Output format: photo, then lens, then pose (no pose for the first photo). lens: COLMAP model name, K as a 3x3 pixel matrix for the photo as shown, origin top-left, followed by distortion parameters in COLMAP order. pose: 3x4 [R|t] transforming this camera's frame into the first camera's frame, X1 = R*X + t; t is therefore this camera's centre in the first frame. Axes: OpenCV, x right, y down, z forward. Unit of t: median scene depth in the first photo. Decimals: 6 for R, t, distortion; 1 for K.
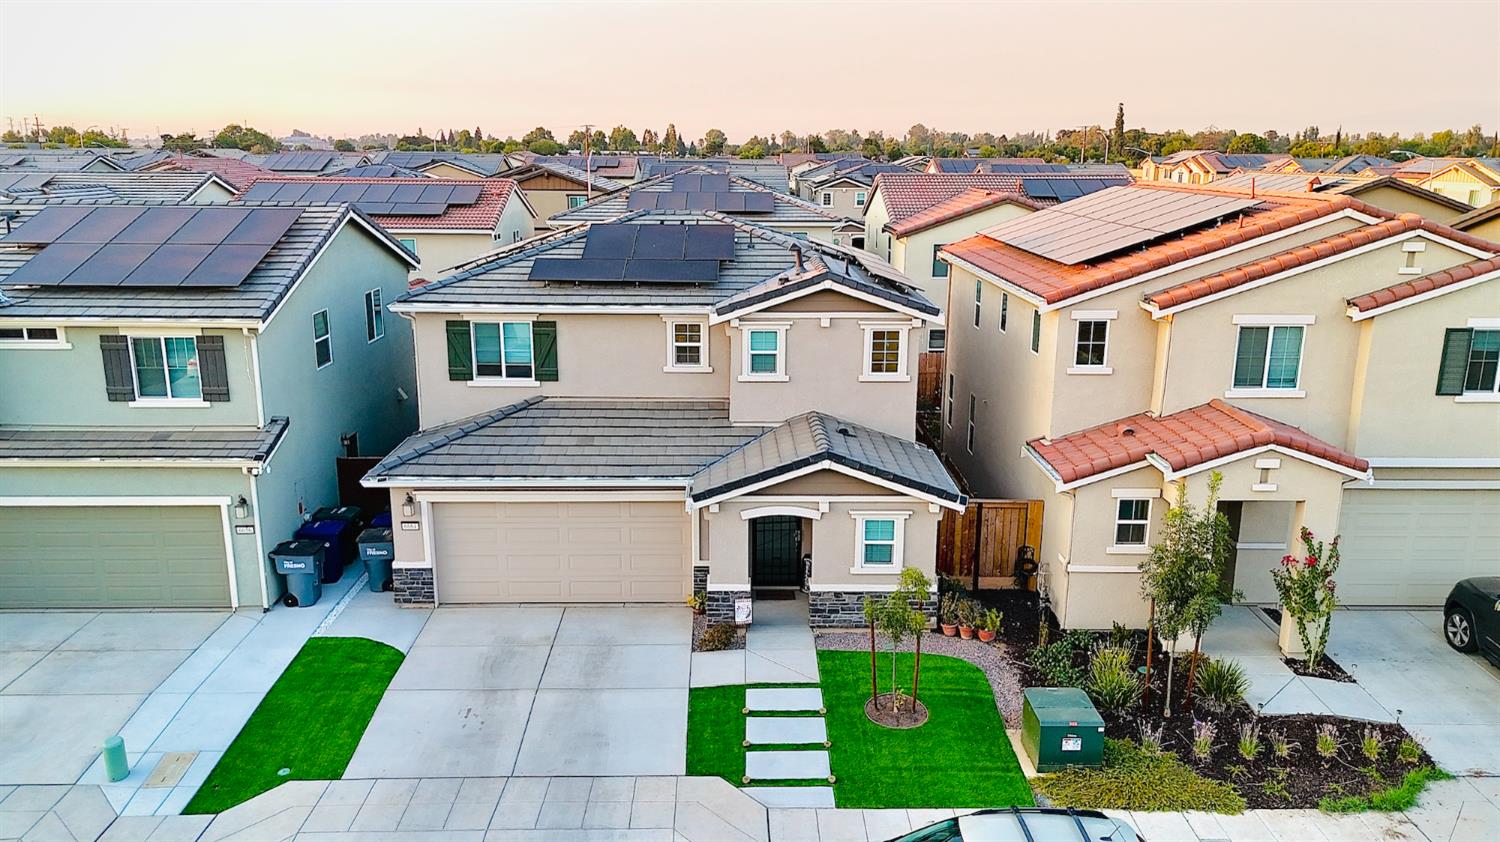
lens RADIAL K [[1104.7, 0, 747.7], [0, 1104.7, 421.2], [0, 0, 1]] dist [0.048513, -0.018550]
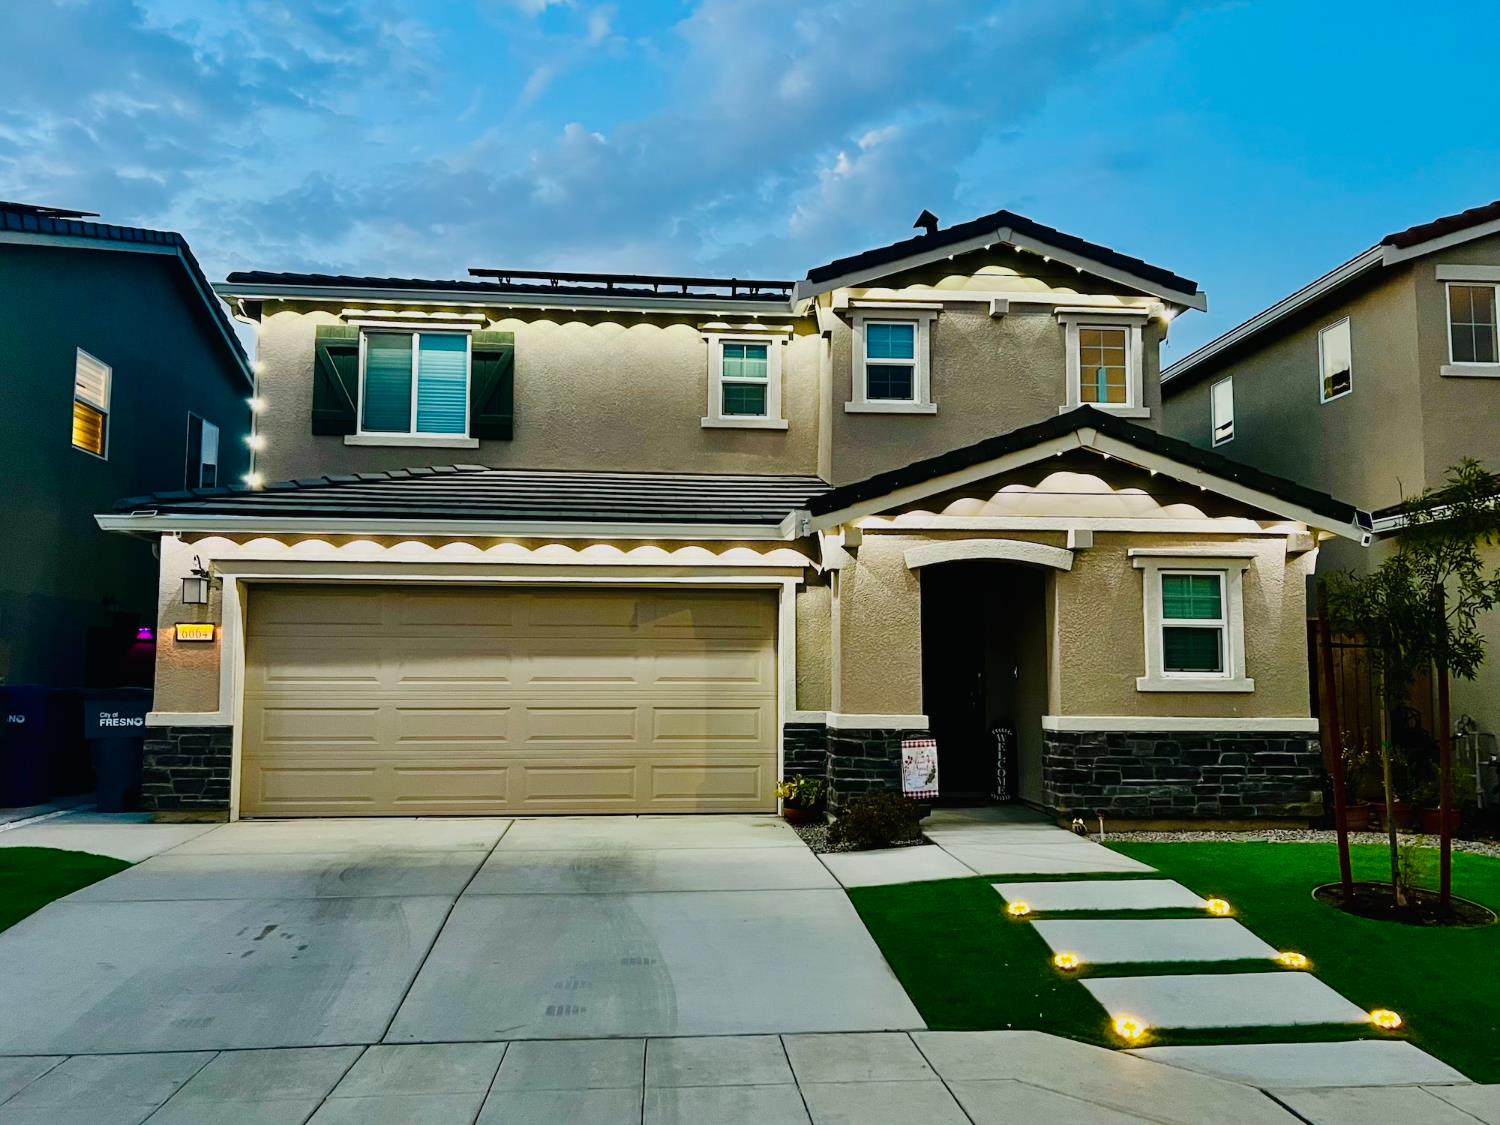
lens RADIAL K [[1164.9, 0, 738.4], [0, 1164.9, 566.4], [0, 0, 1]] dist [0.025002, -0.004917]
pose [[0.997827, 0.003124, 0.065814, -0.104539], [0.018287, 0.946499, -0.322187, 0.233804], [-0.063299, 0.322690, 0.944386, 0.501148]]
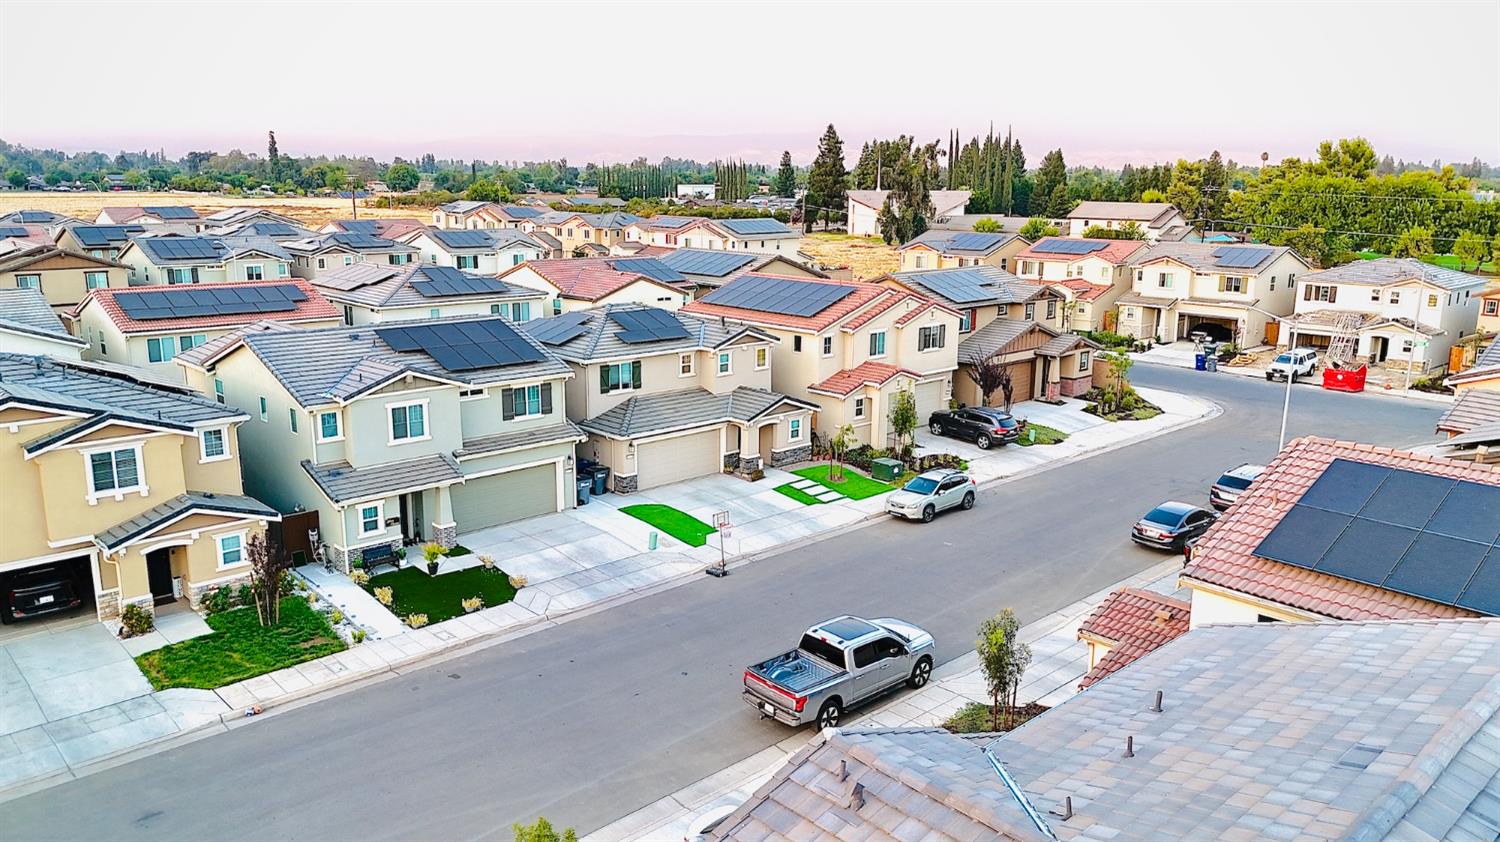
lens RADIAL K [[1104.7, 0, 750.4], [0, 1104.7, 421.9], [0, 0, 1]] dist [0.048513, -0.018550]
pose [[0.738014, -0.144897, 0.659045, -1.580876], [0.155587, 0.986897, 0.042748, -0.032396], [-0.656603, 0.070990, 0.750888, -0.834296]]
